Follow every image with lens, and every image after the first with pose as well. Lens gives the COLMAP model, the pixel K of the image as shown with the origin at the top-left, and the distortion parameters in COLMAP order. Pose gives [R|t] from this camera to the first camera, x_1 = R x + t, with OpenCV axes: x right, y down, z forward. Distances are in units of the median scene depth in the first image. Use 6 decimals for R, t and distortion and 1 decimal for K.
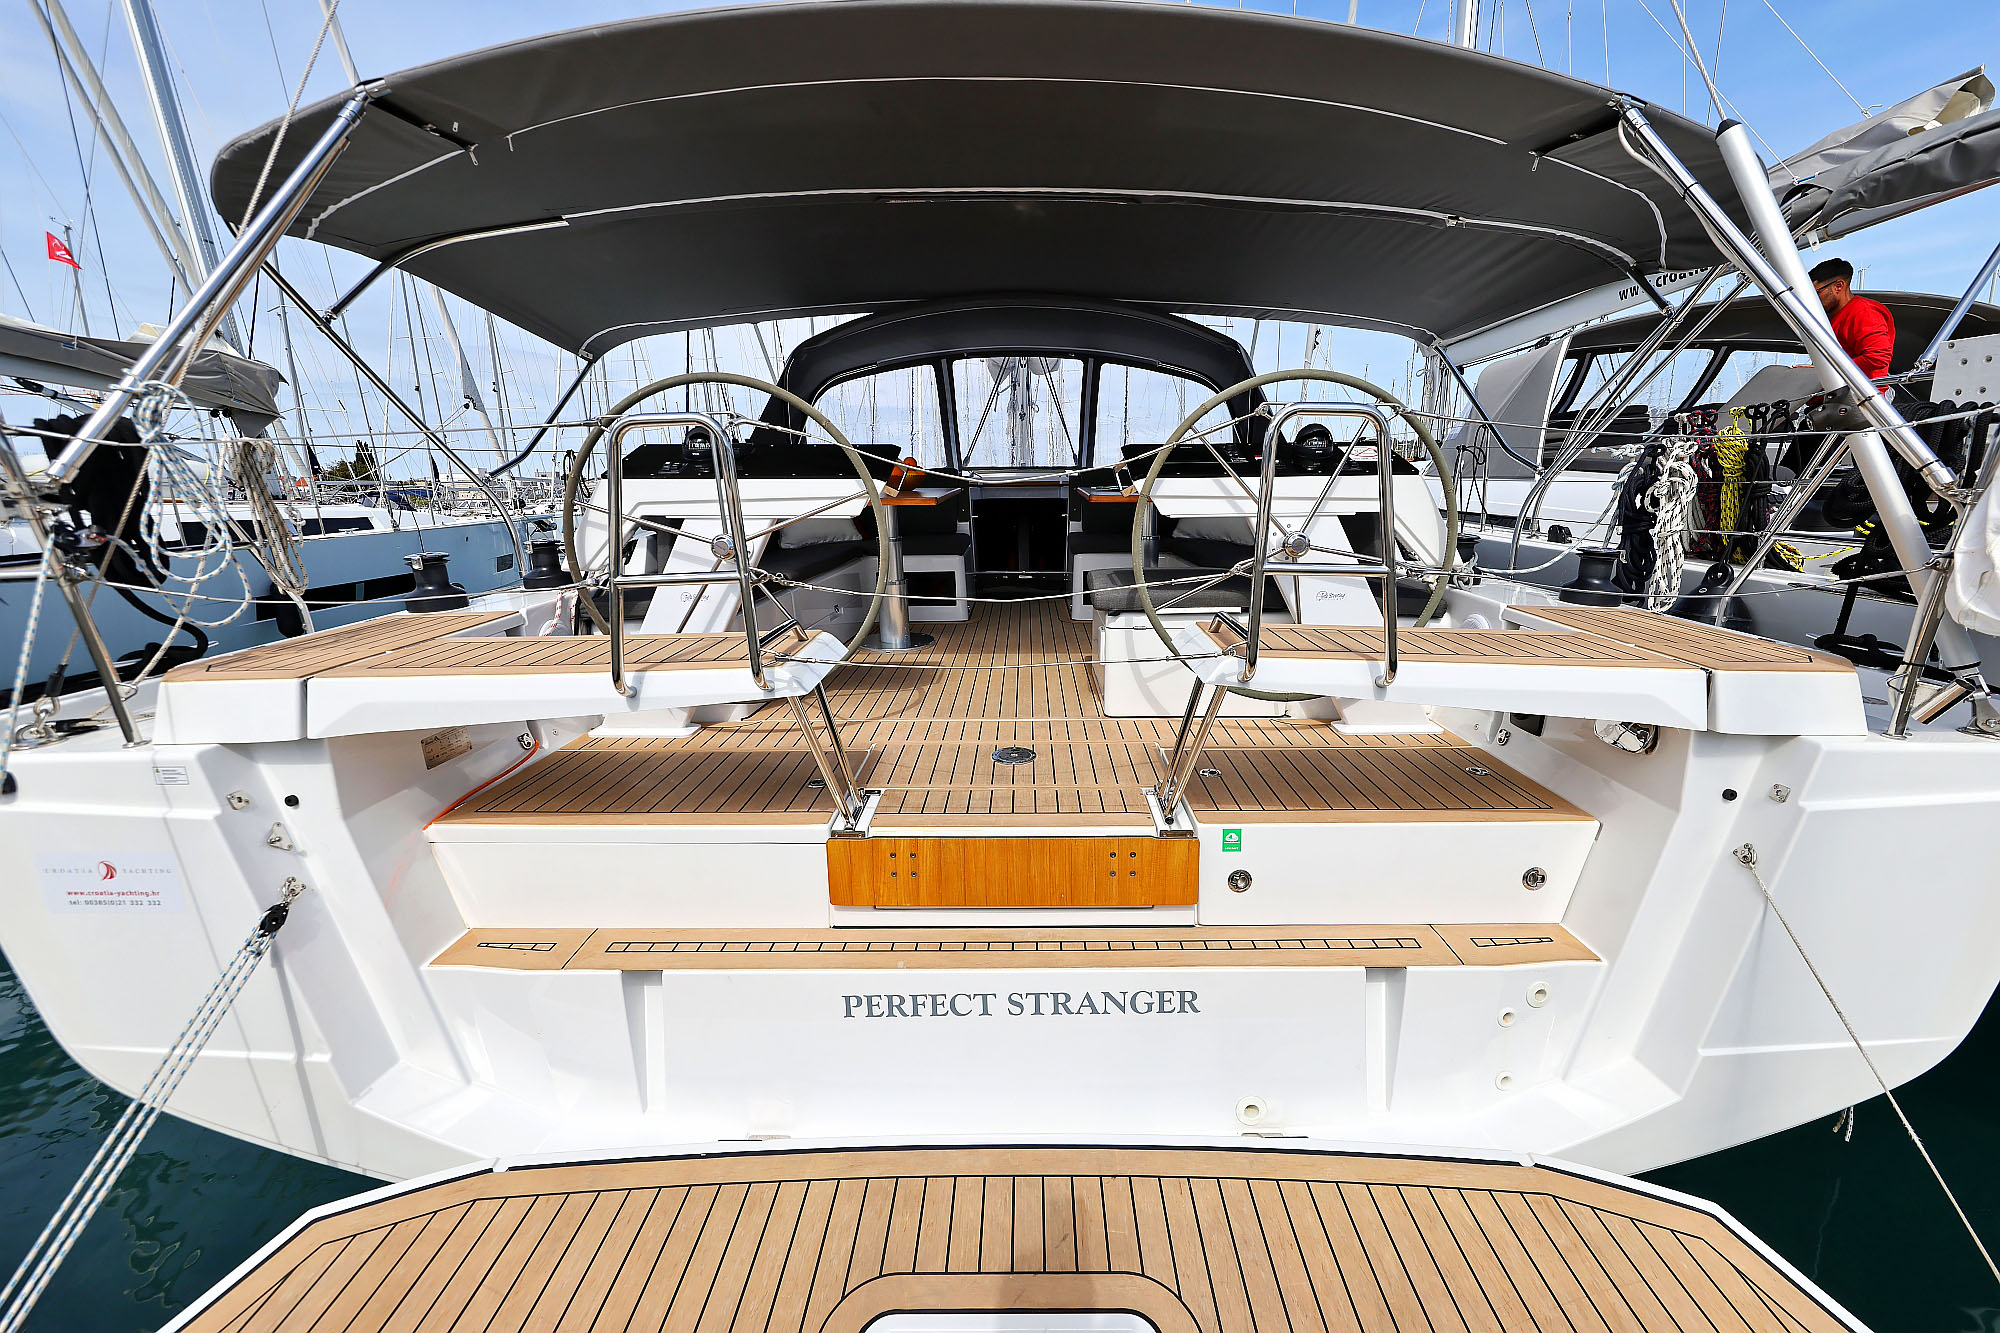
lens RADIAL K [[797.2, 0, 1037.5], [0, 797.2, 600.5], [0, 0, 1]] dist [-0.009856, -0.000122]
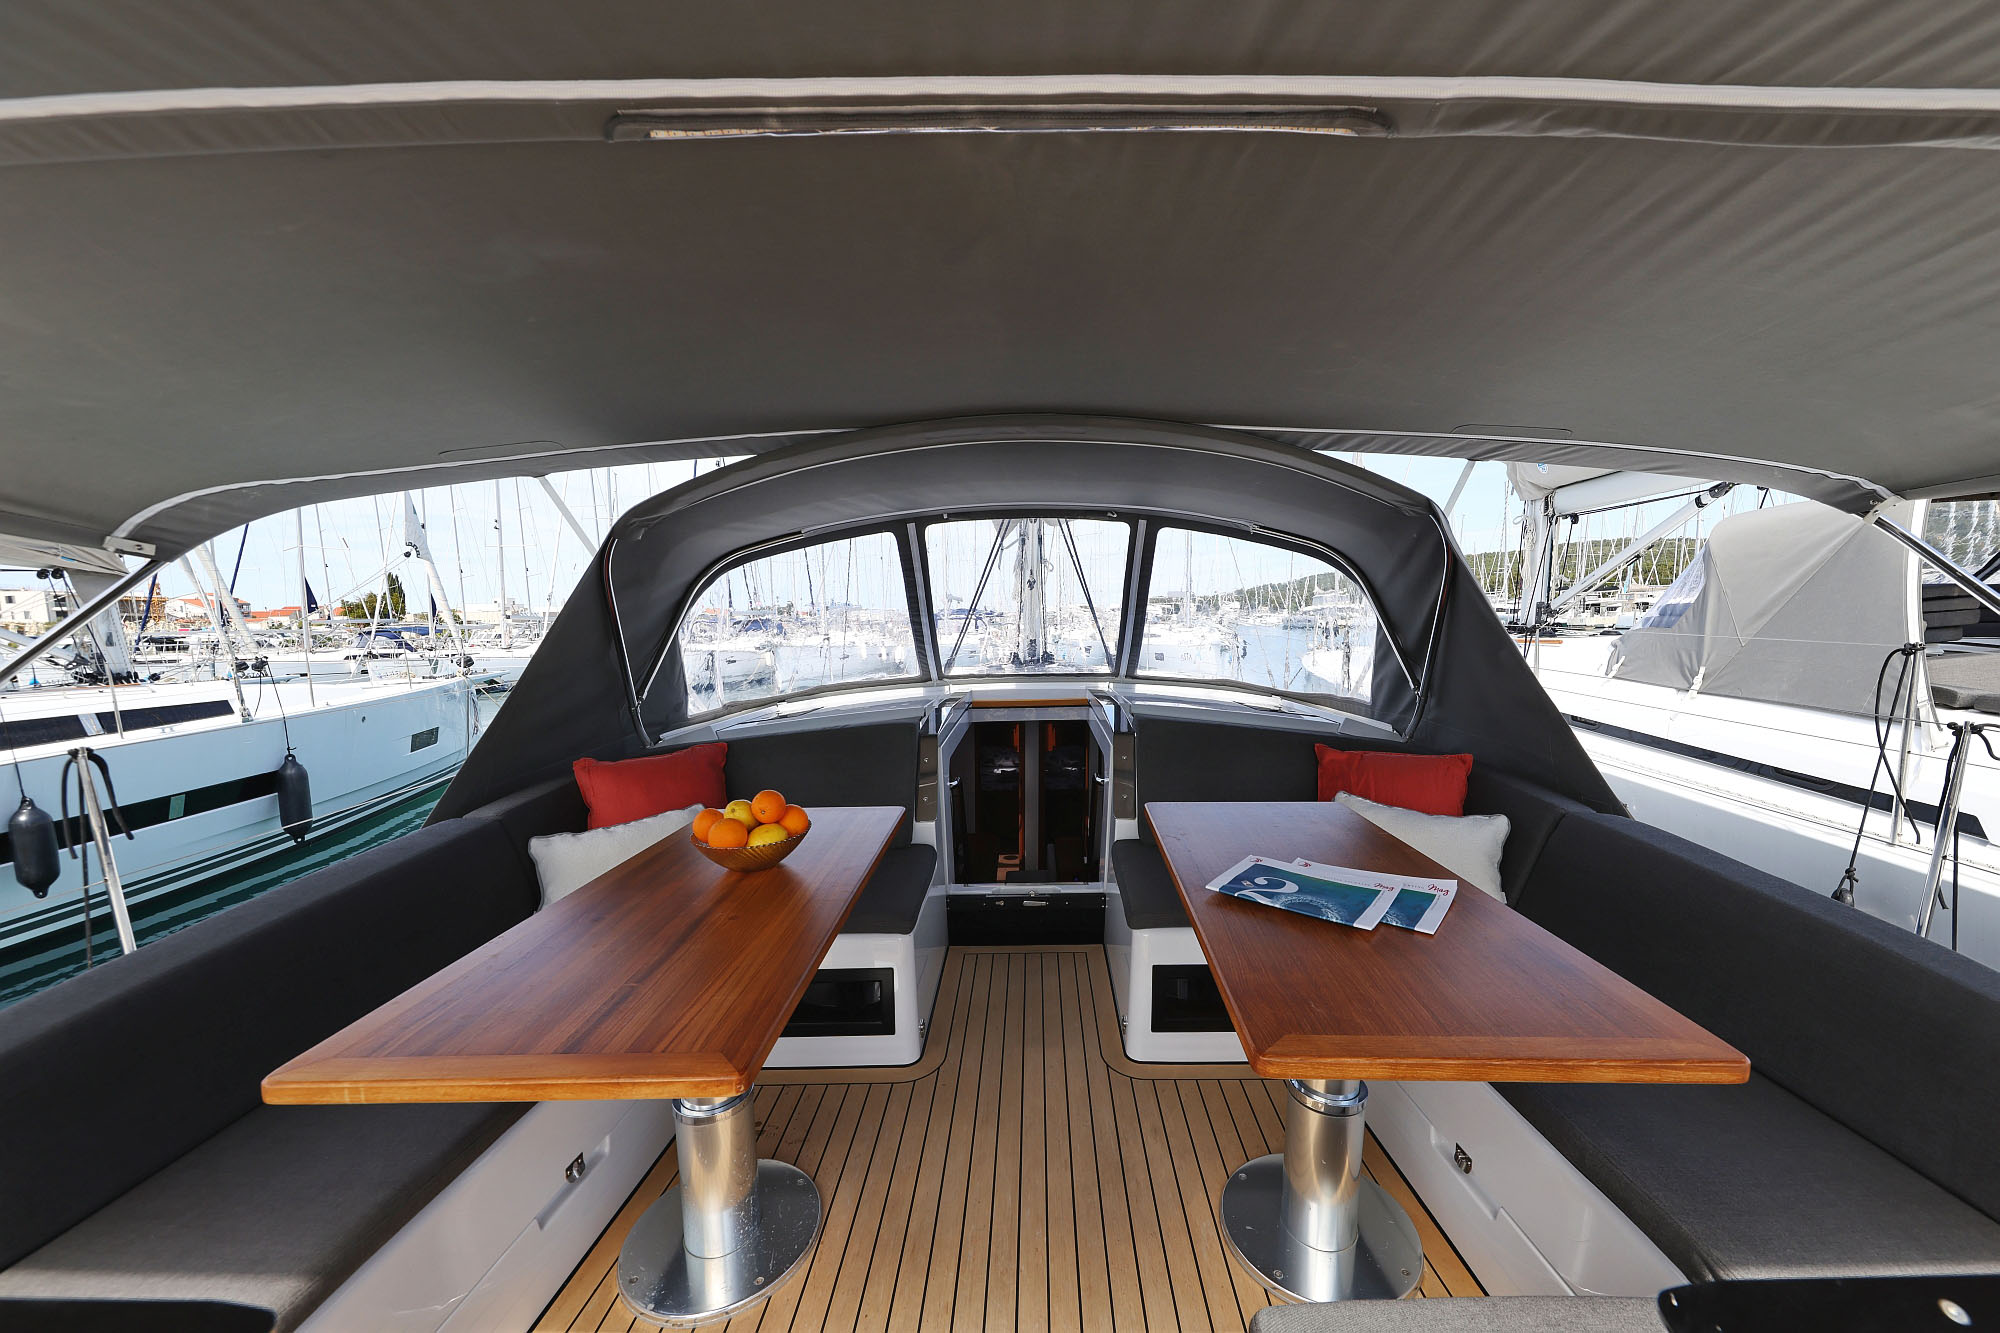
lens RADIAL K [[718.6, 0, 1000.0], [0, 718.6, 666.5], [0, 0, 1]] dist [0.001054, 0.000010]
pose [[0.998060, 0.010354, -0.061391, -0.009552], [-0.013334, 0.998742, -0.048332, -0.158190], [0.060813, 0.049057, 0.996943, 0.426380]]
